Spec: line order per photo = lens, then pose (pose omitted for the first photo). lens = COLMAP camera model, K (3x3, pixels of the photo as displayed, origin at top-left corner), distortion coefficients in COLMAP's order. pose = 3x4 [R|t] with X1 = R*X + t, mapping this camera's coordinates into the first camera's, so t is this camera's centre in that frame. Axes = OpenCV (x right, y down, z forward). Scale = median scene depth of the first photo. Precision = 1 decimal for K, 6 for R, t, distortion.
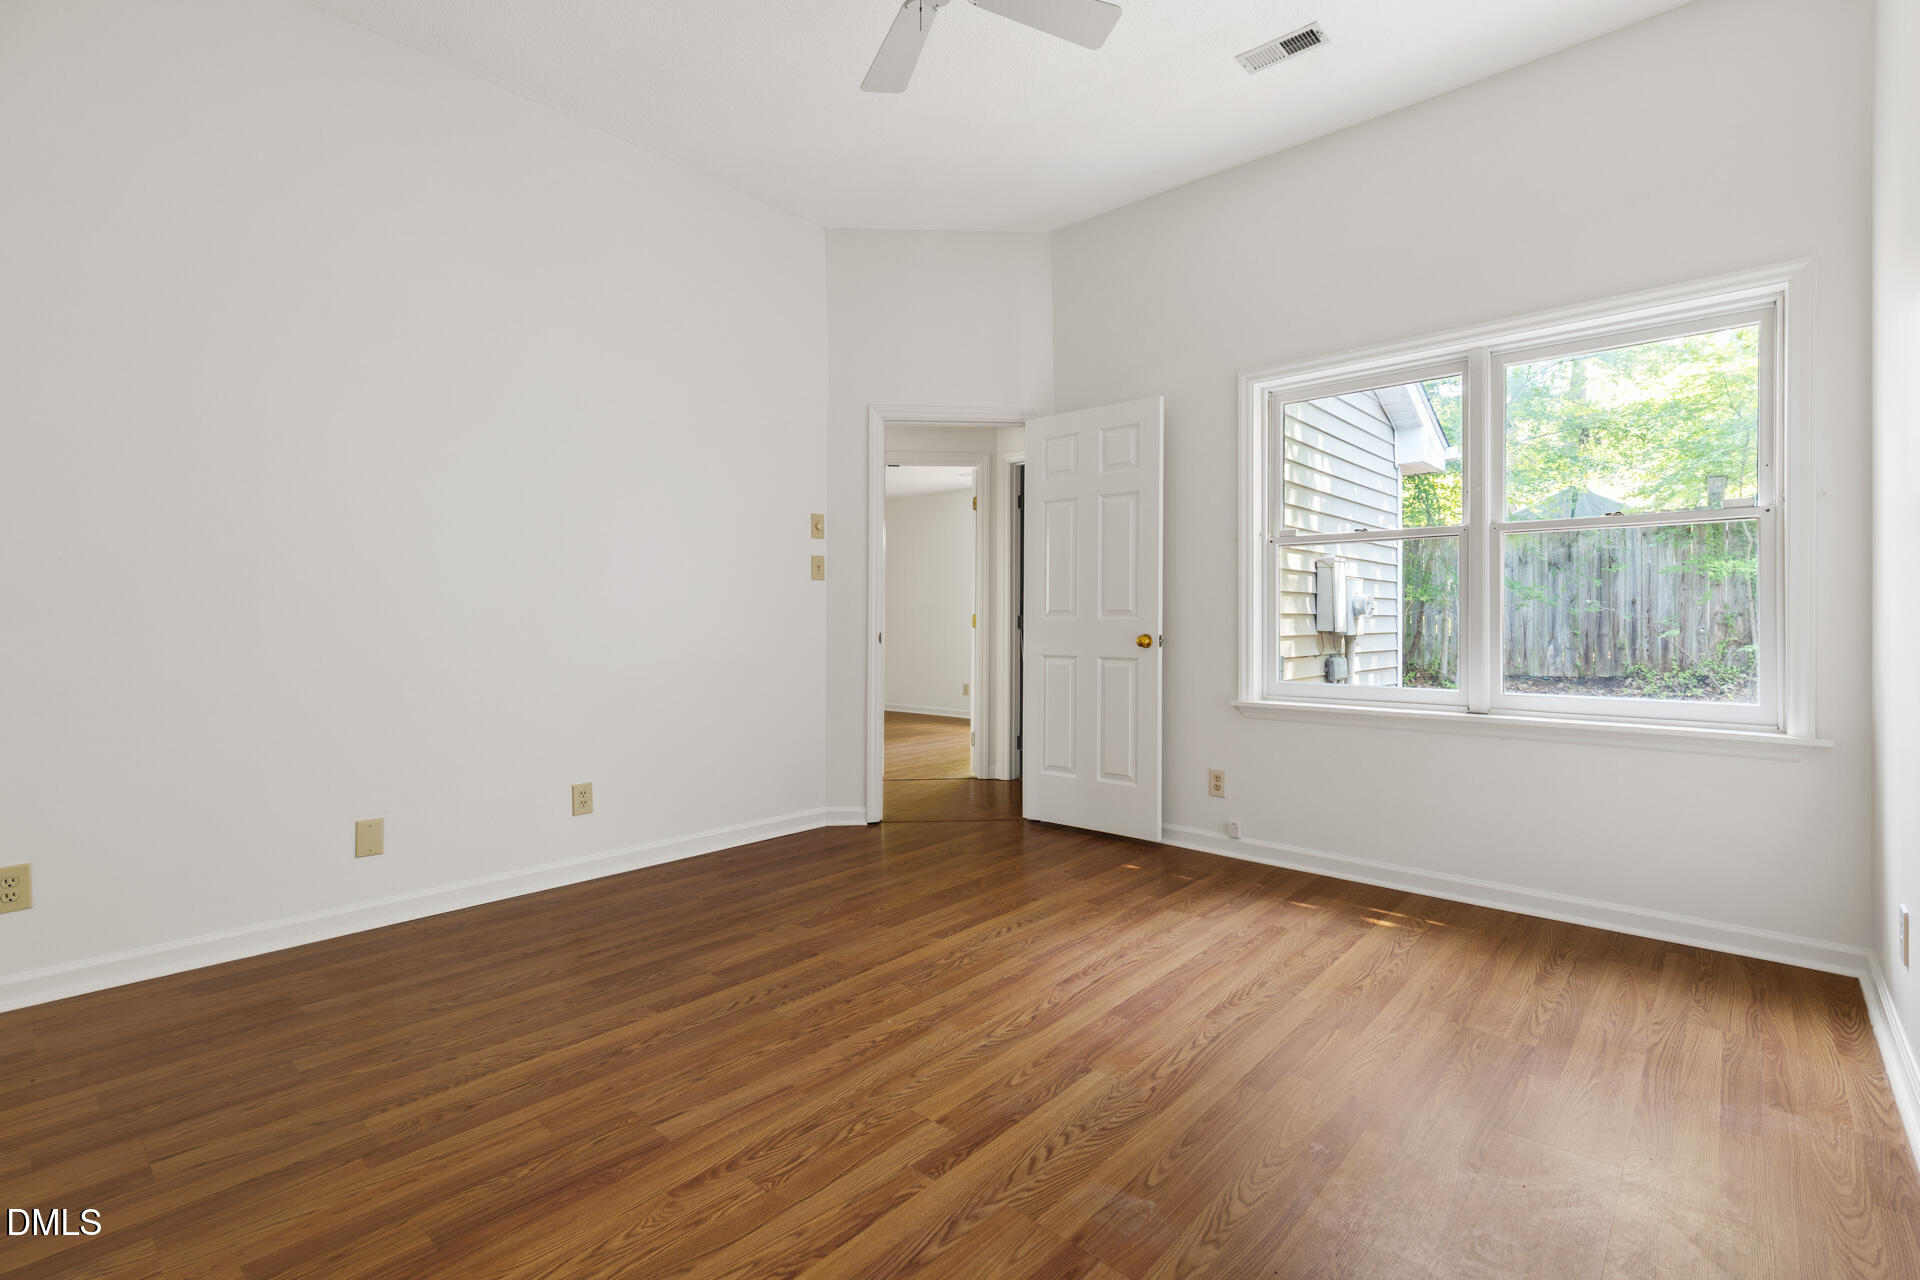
lens RADIAL K [[861.6, 0, 959.5], [0, 861.6, 628.1], [0, 0, 1]] dist [-0.001361, -0.000285]
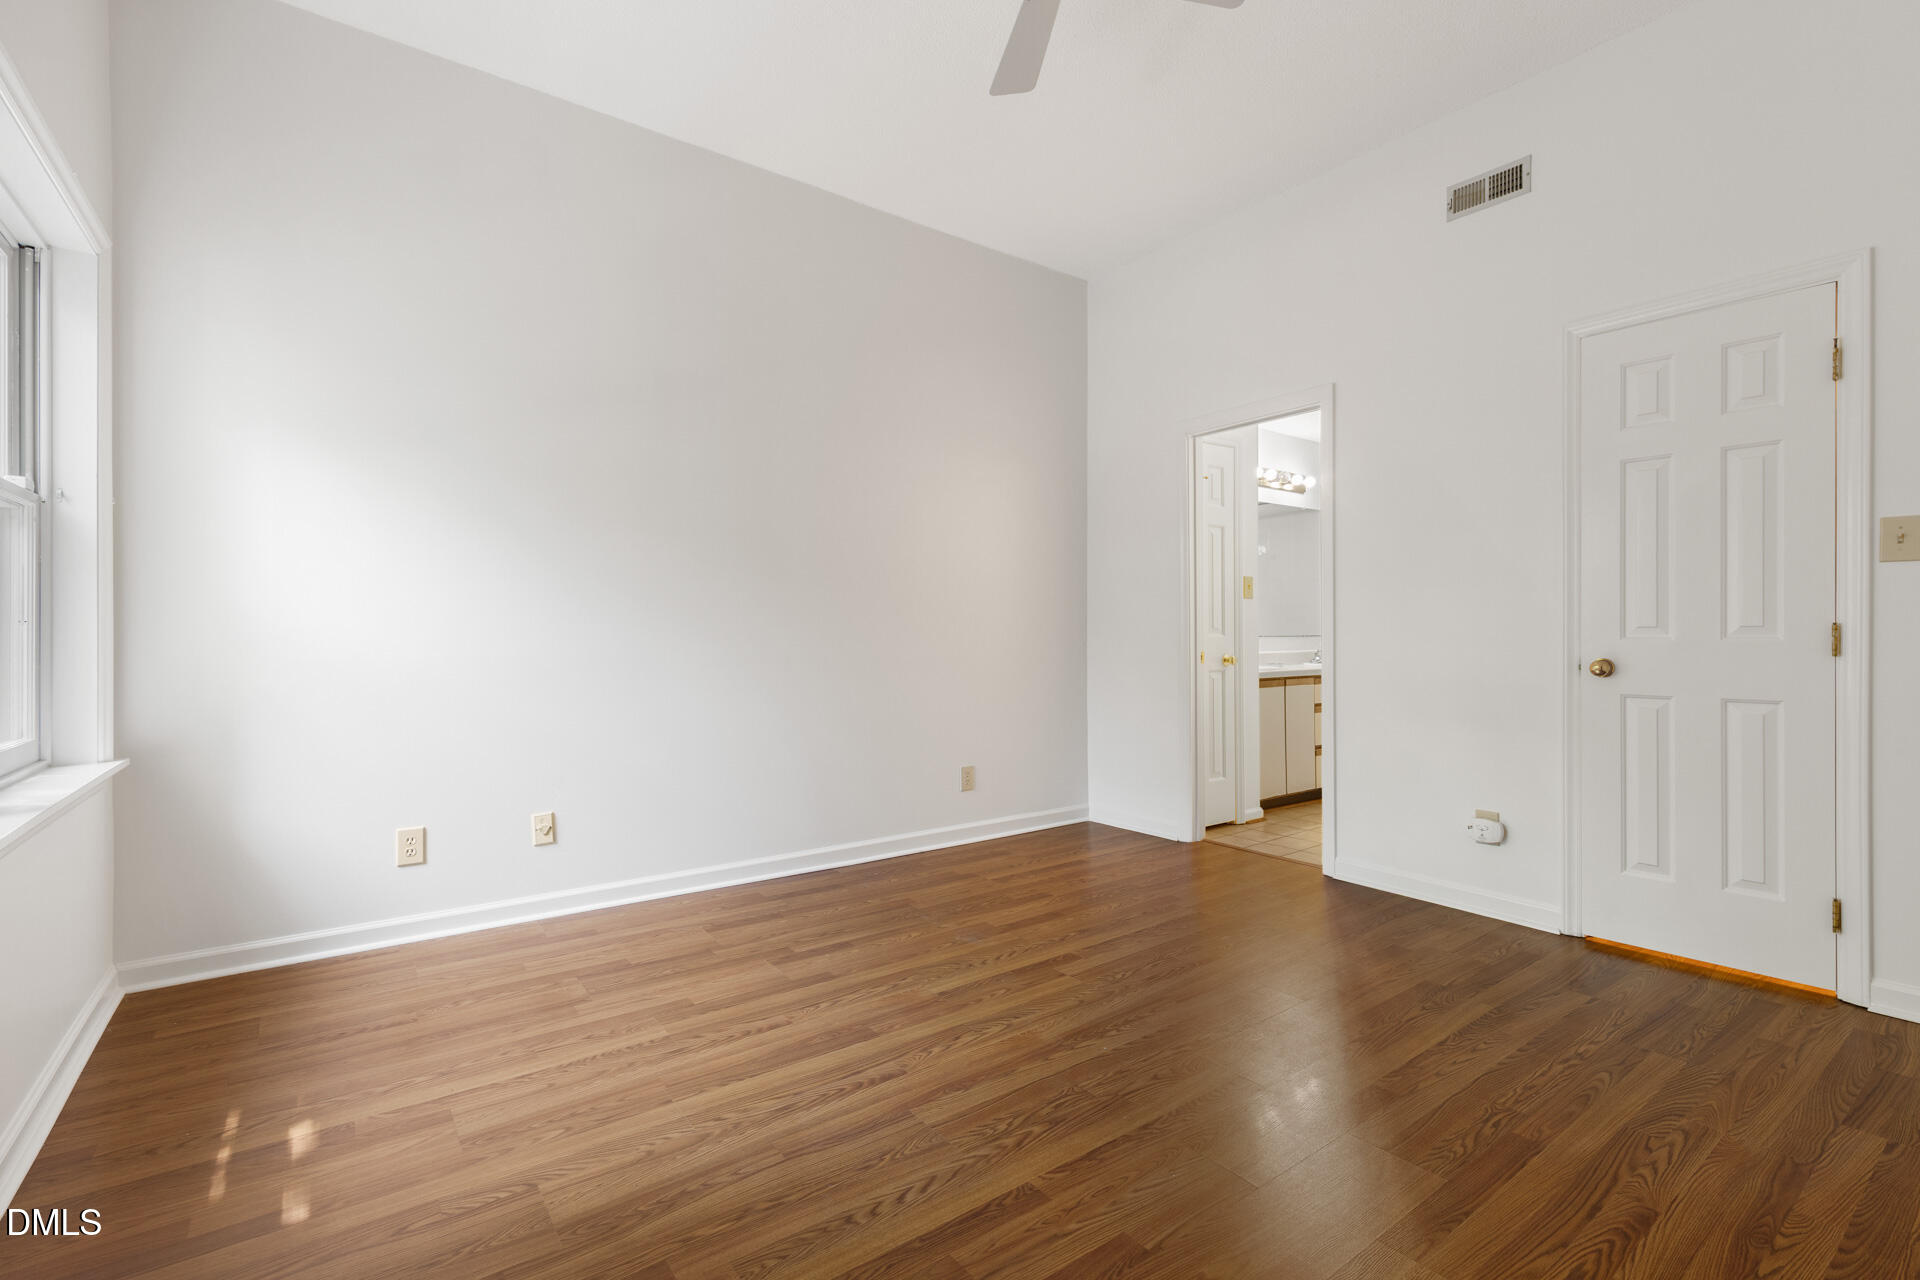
lens RADIAL K [[861.6, 0, 965.0], [0, 861.6, 636.1], [0, 0, 1]] dist [-0.001361, -0.000285]
pose [[-0.981019, -0.000153, 0.193909, -0.107213], [0.002079, 0.999934, 0.011303, -0.017404], [-0.193898, 0.011492, -0.980954, 1.850022]]
